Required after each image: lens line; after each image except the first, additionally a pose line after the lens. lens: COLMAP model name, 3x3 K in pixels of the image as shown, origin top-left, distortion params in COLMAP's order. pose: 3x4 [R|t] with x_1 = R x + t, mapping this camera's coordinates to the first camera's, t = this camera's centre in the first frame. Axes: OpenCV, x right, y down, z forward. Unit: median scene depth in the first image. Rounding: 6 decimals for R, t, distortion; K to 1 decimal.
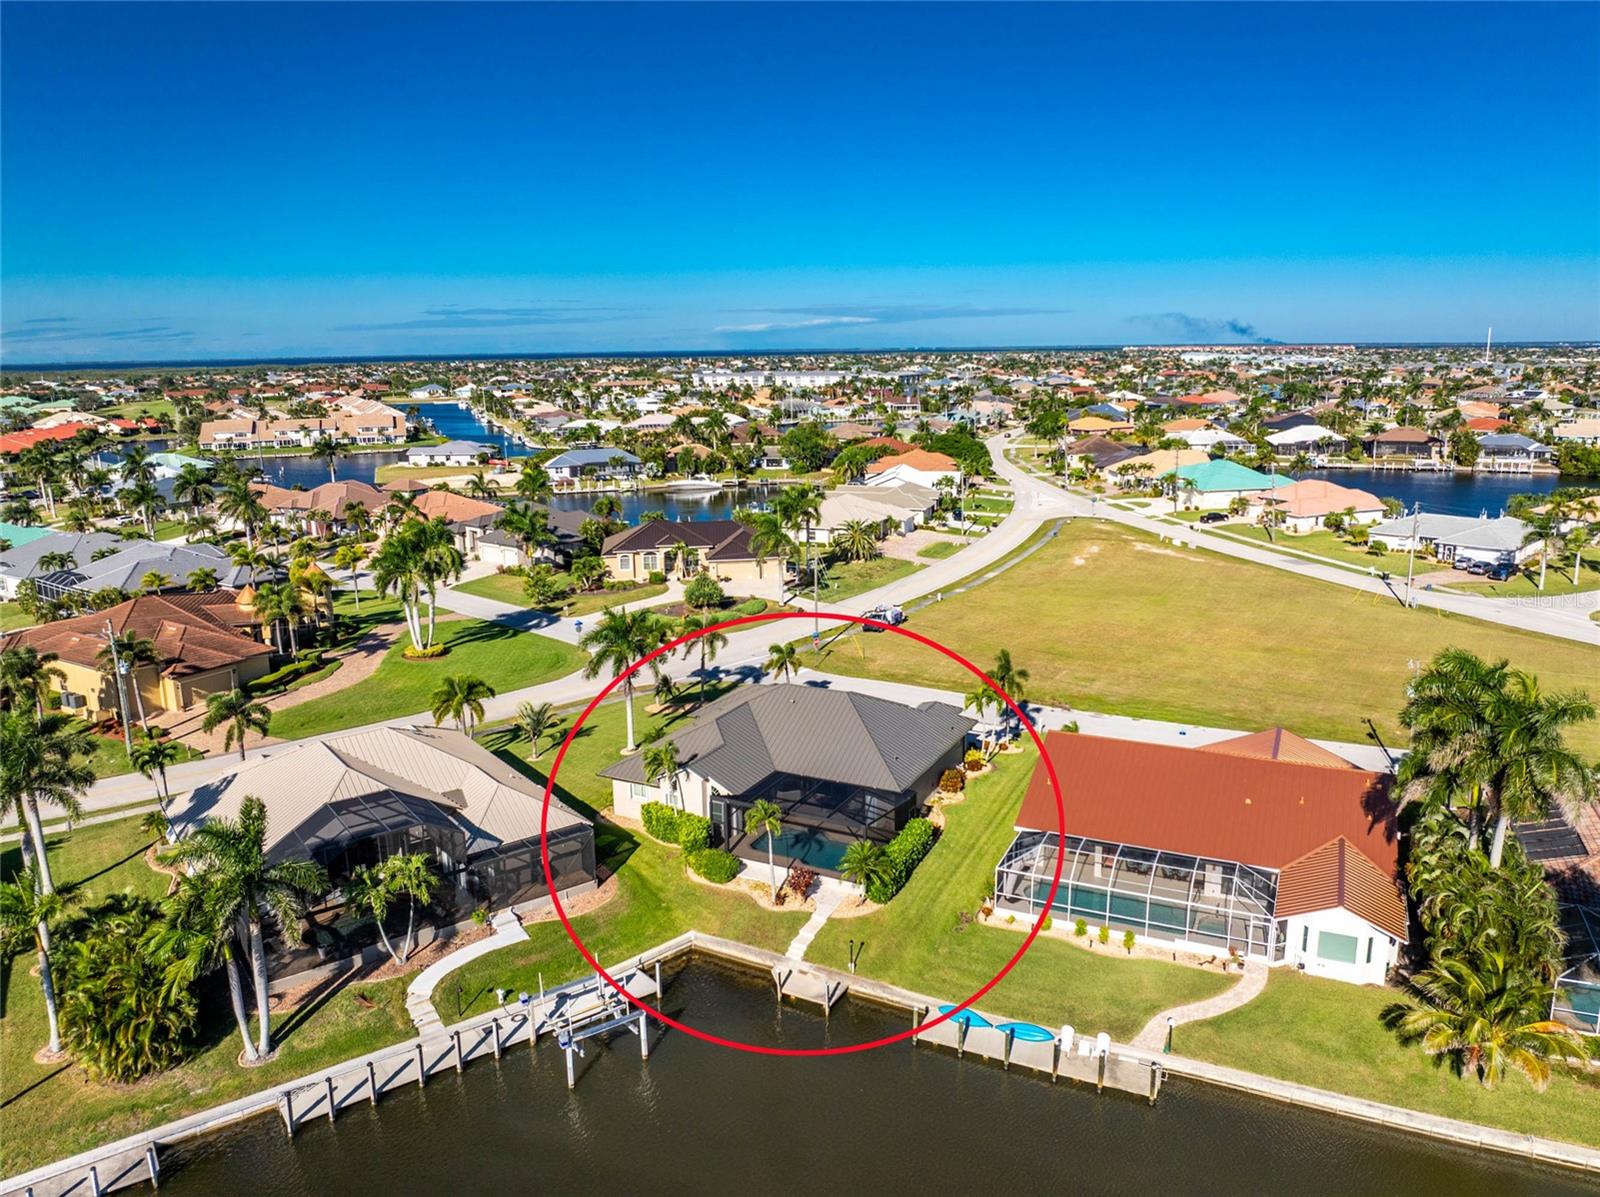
lens RADIAL K [[1123.2, 0, 802.5], [0, 1123.2, 599.3], [0, 0, 1]] dist [-0.033244, -0.005685]
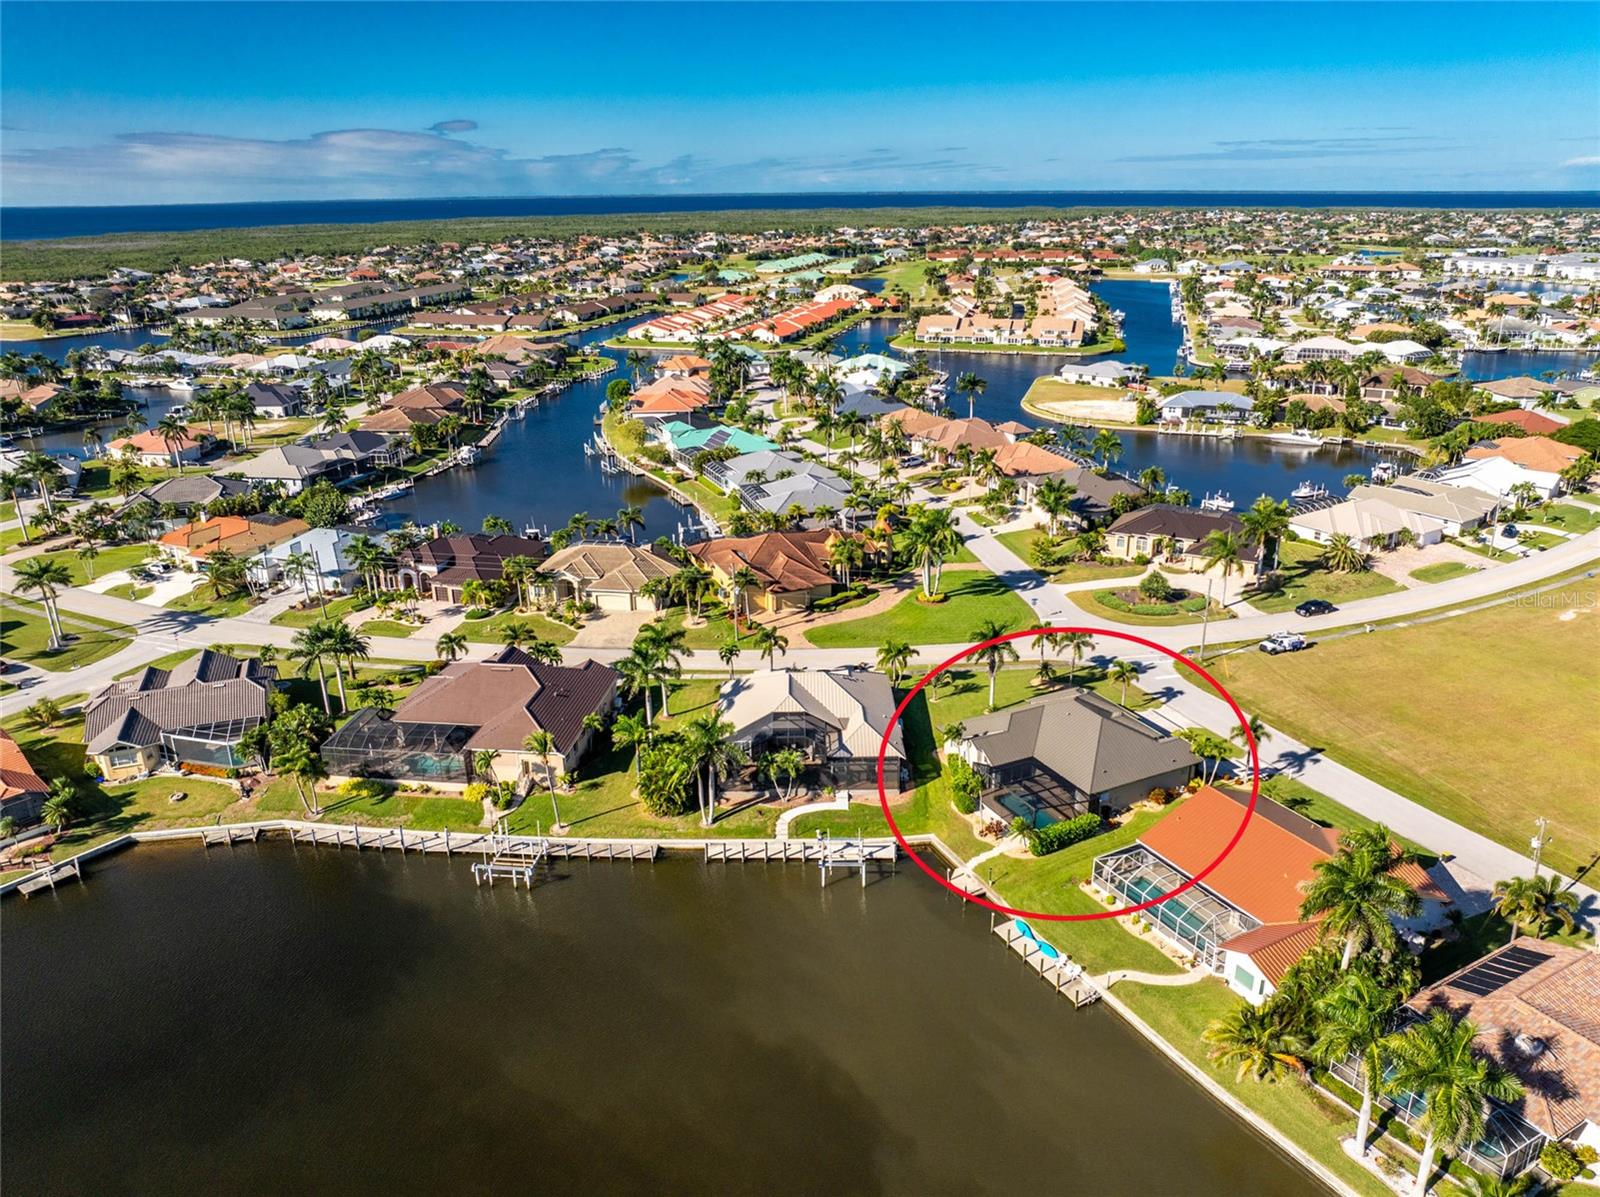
lens RADIAL K [[1123.2, 0, 802.5], [0, 1123.2, 599.3], [0, 0, 1]] dist [-0.033244, -0.005685]
pose [[0.799743, 0.209565, -0.562578, 0.576853], [-0.129768, 0.975285, 0.178828, -0.312398], [0.586150, -0.070011, 0.807172, -0.458737]]
